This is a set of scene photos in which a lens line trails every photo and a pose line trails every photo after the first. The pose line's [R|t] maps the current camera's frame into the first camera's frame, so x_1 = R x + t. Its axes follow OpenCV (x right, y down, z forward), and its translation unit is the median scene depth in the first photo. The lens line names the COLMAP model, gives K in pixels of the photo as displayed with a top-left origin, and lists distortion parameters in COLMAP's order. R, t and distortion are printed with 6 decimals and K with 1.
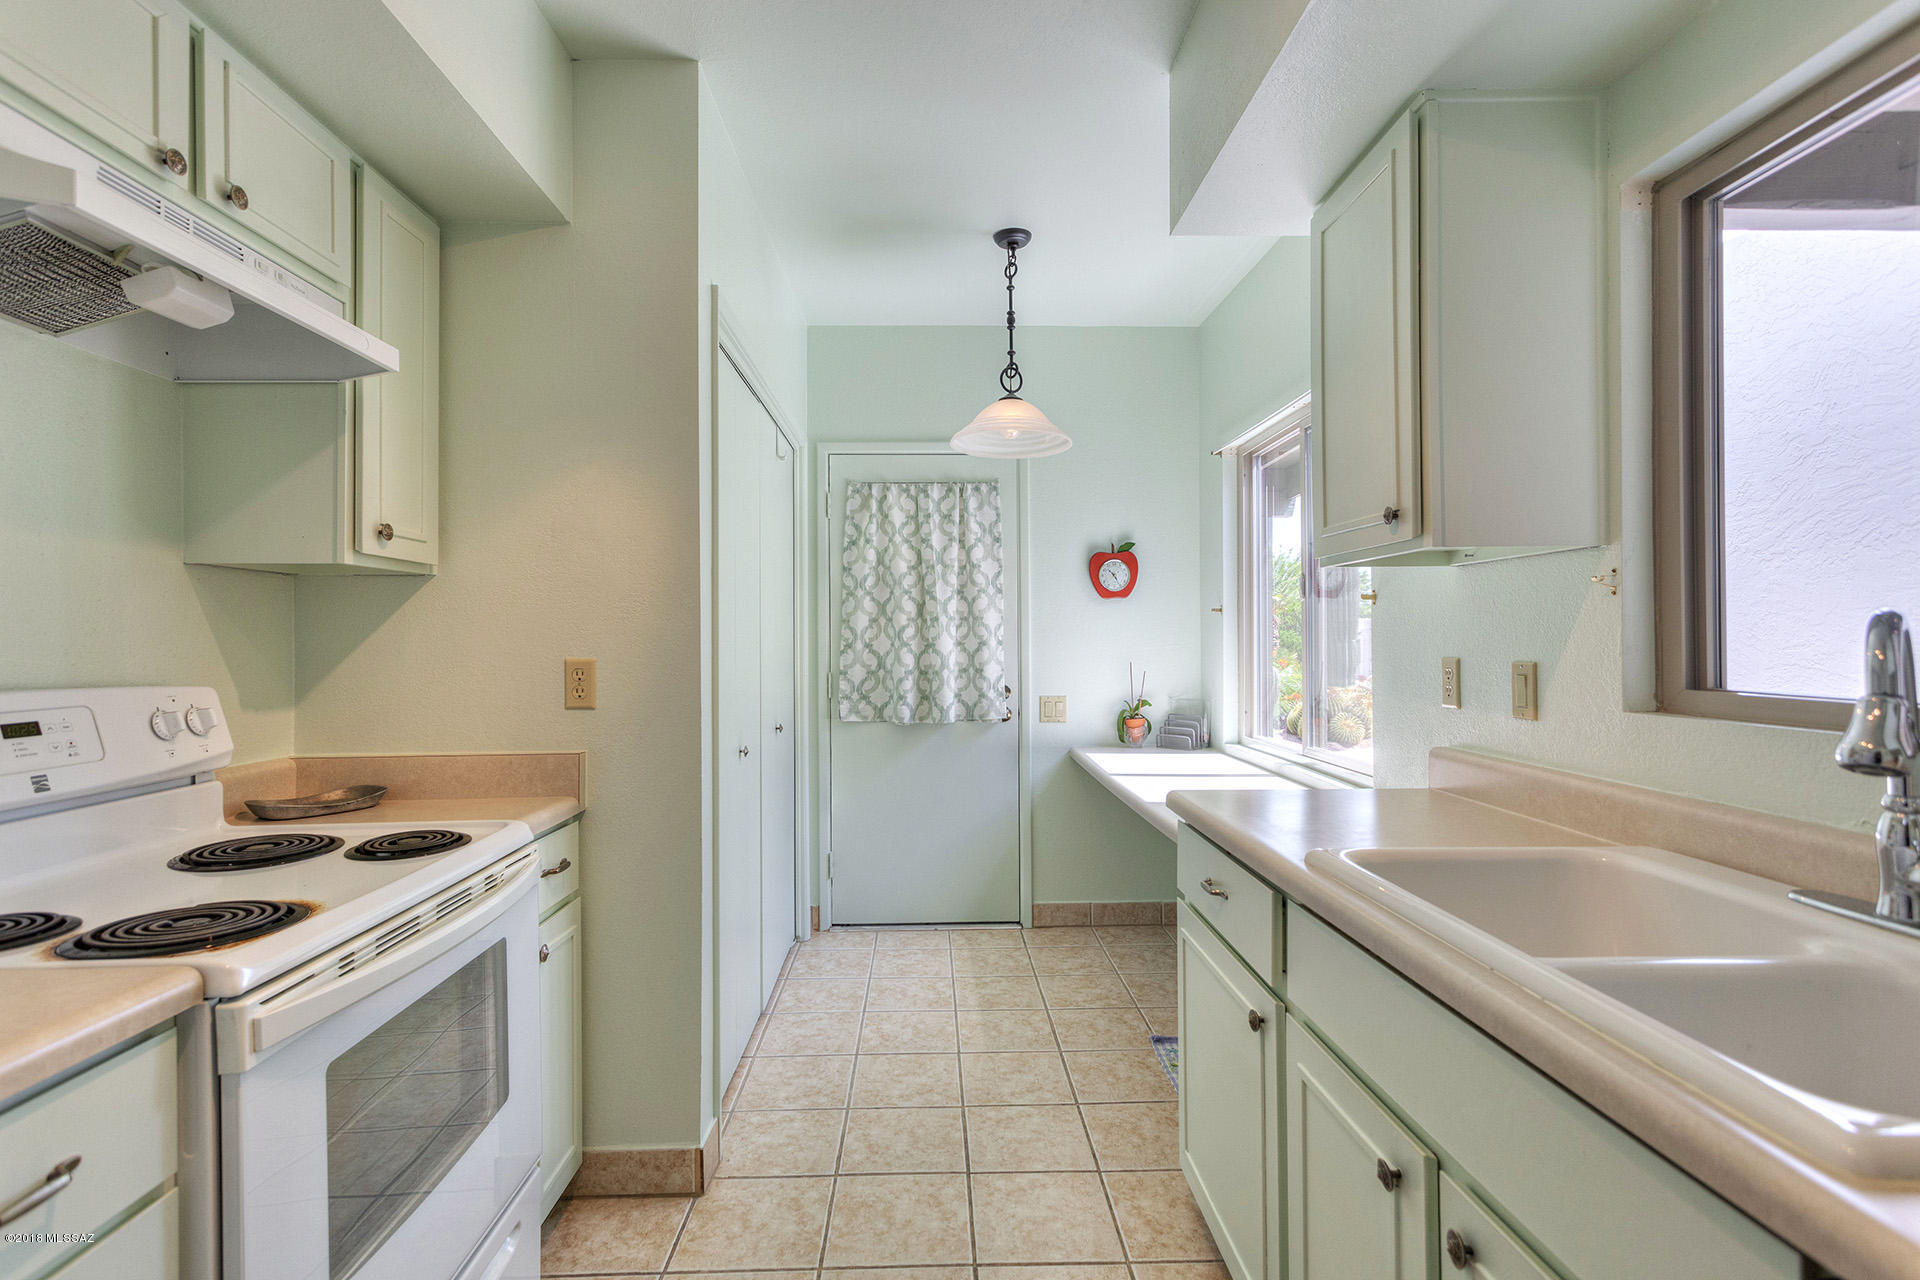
lens RADIAL K [[919.3, 0, 955.9], [0, 919.3, 635.0], [0, 0, 1]] dist [0.008293, 0.000901]
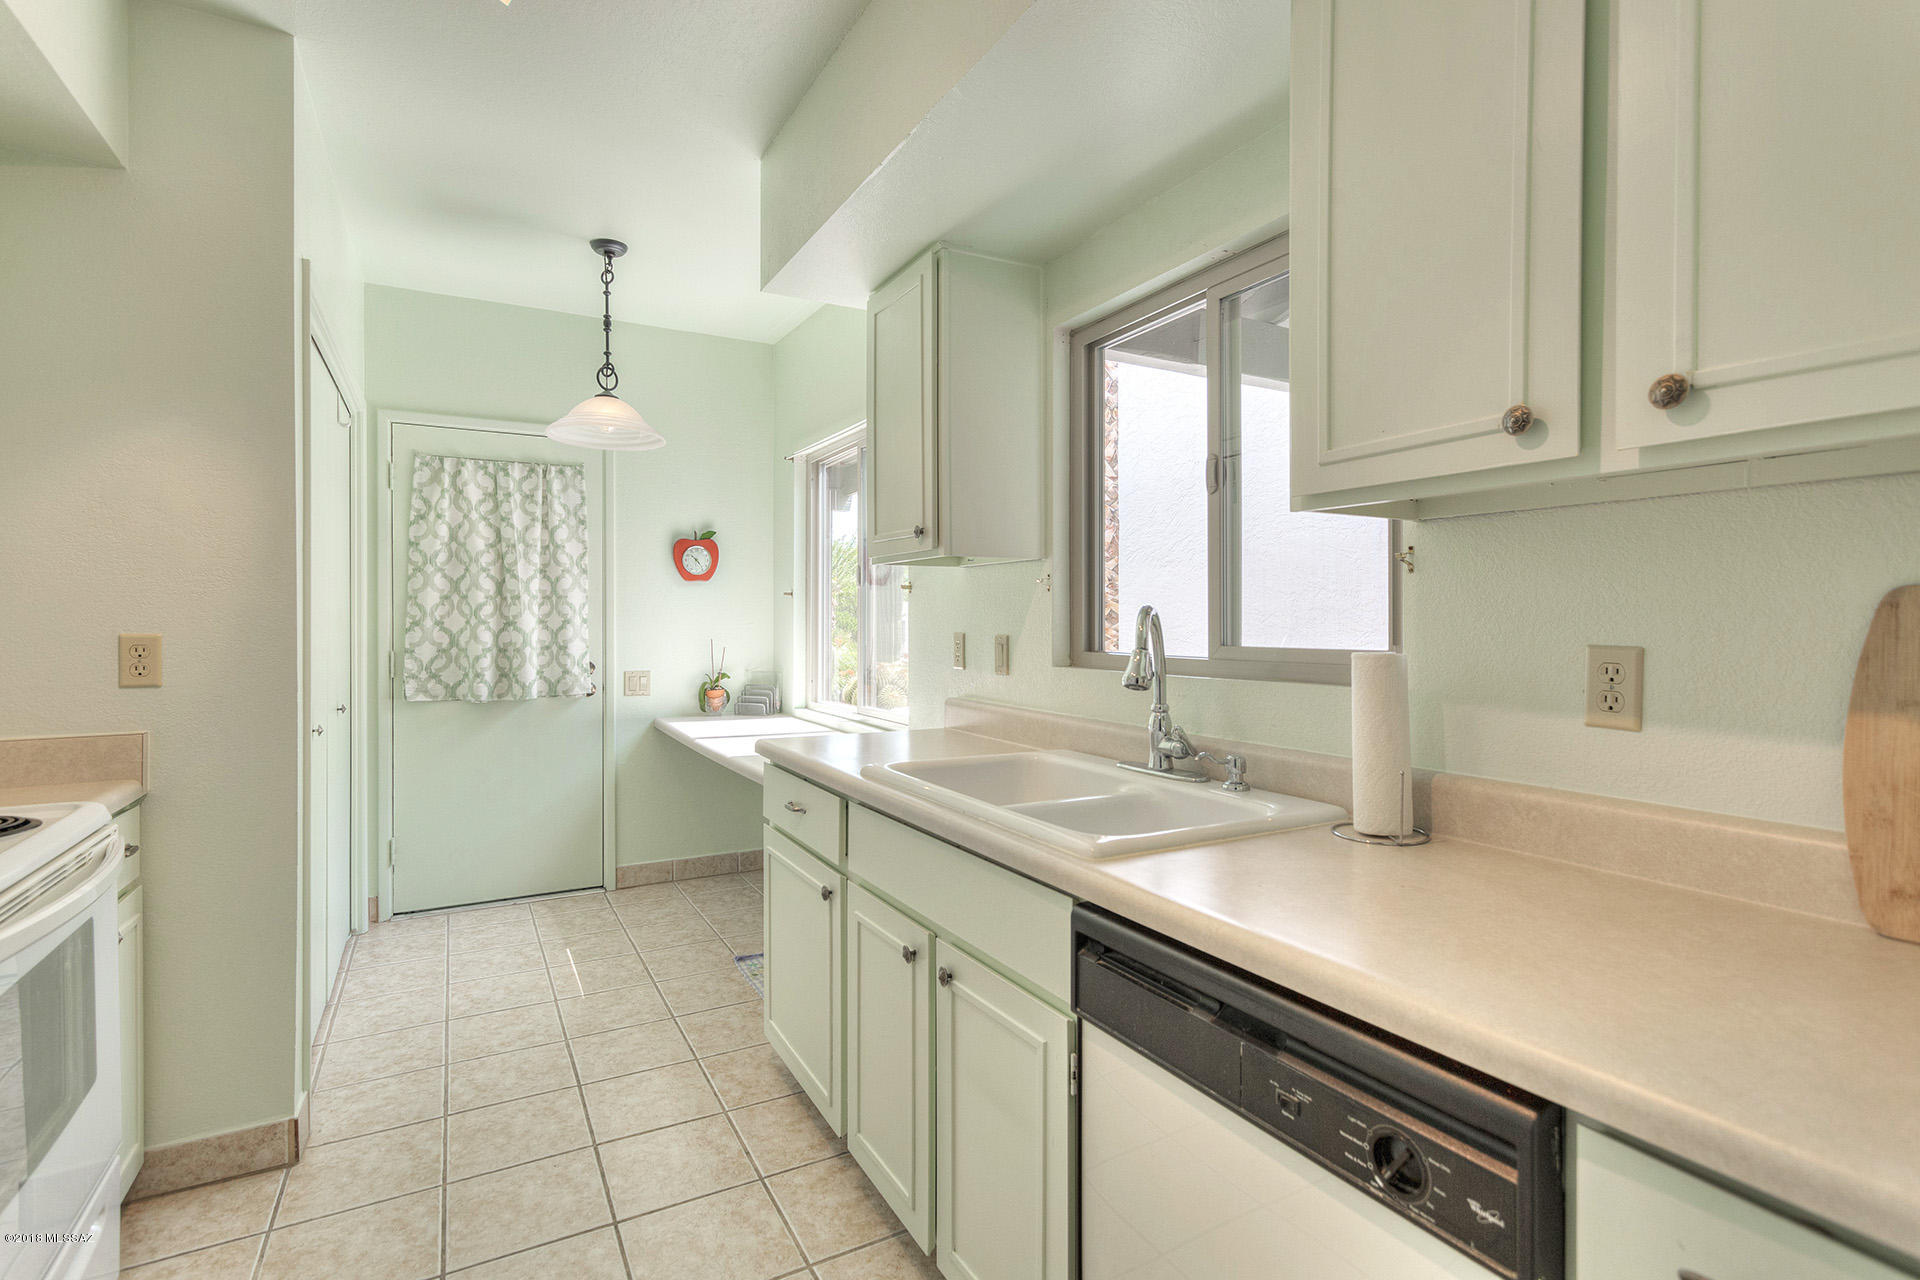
lens RADIAL K [[919.3, 0, 956.8], [0, 919.3, 628.6], [0, 0, 1]] dist [0.008293, 0.000901]
pose [[0.891605, 0.001927, 0.452810, -0.090596], [-0.008572, 0.999884, 0.012622, 0.000522], [-0.452733, -0.015135, 0.891518, -0.225875]]
